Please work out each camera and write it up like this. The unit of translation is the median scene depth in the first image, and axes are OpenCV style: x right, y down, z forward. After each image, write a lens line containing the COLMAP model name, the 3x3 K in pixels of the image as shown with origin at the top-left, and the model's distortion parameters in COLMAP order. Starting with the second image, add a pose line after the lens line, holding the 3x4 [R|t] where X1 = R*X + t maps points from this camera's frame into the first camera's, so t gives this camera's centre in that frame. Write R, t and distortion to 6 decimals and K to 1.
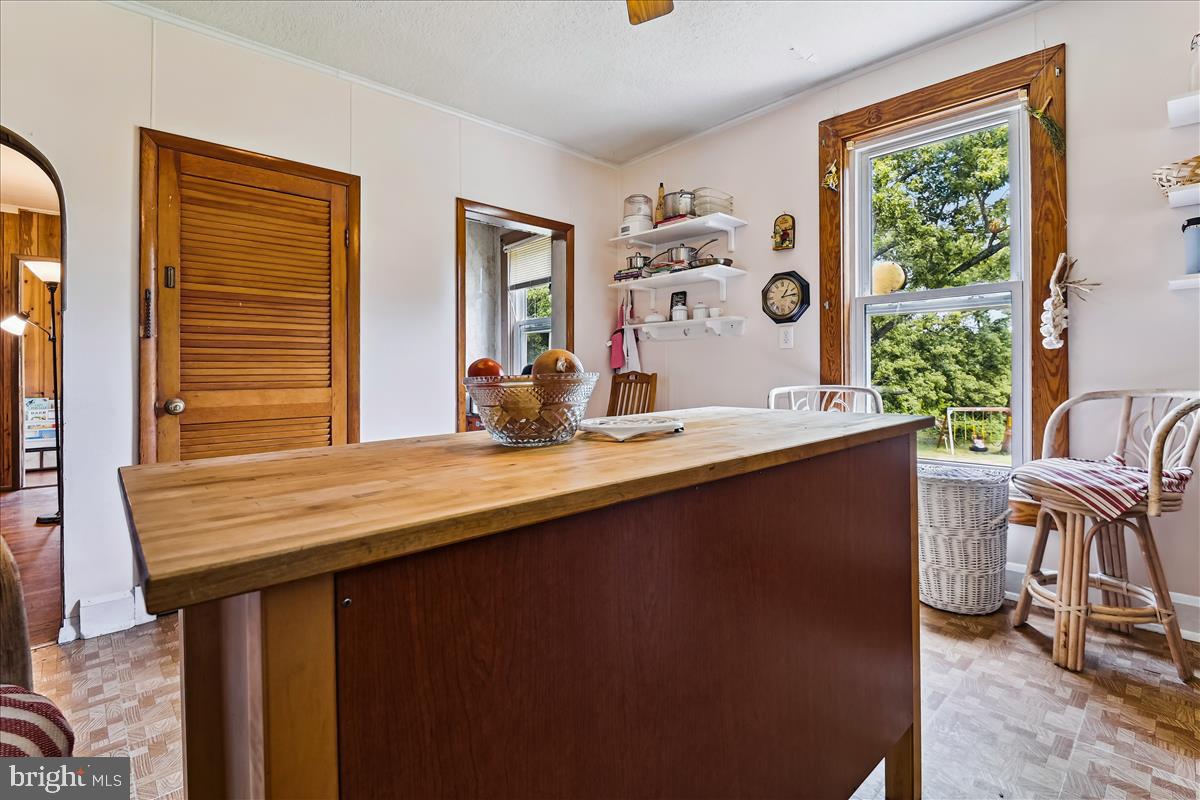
lens RADIAL K [[551.4, 0, 594.8], [0, 551.4, 368.9], [0, 0, 1]] dist [-0.000057, -0.001485]
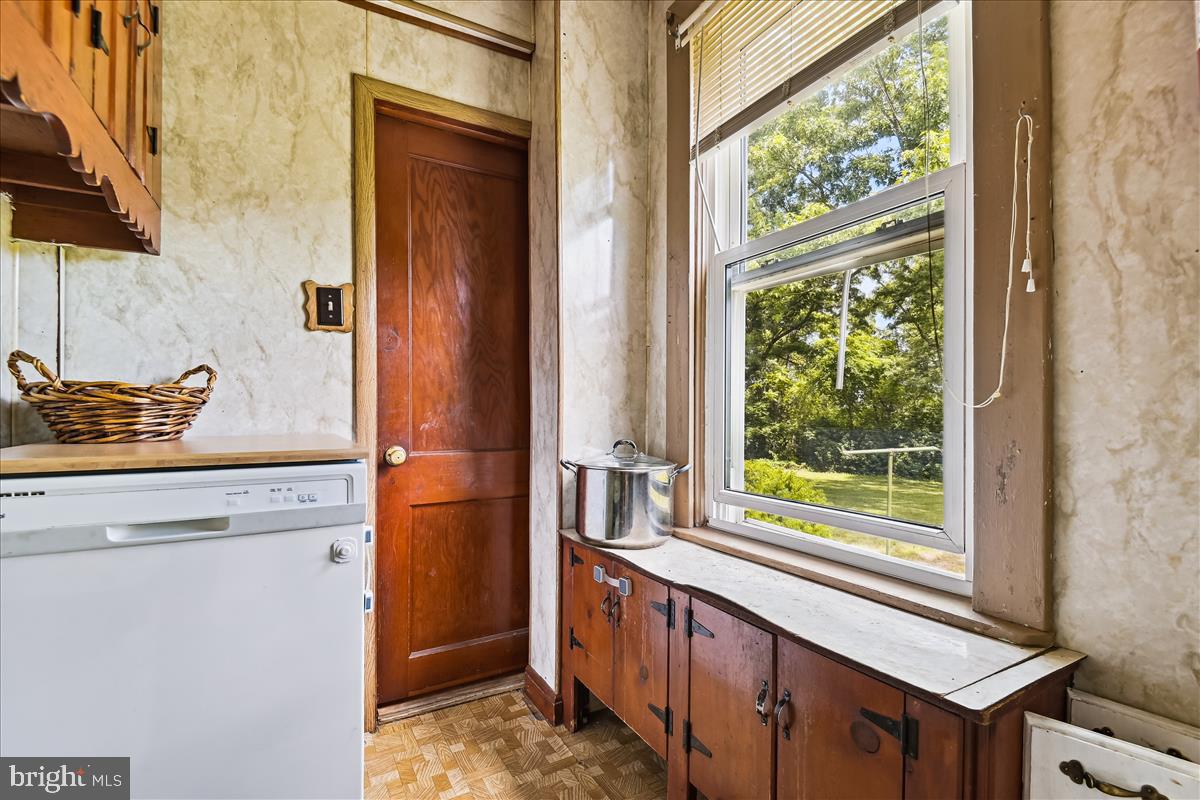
lens RADIAL K [[551.4, 0, 599.4], [0, 551.4, 405.3], [0, 0, 1]] dist [-0.000057, -0.001485]
pose [[0.975900, 0.002520, -0.218203, -0.174587], [-0.003720, 0.999980, -0.005089, 0.009791], [0.218186, 0.005778, 0.975890, 0.838613]]
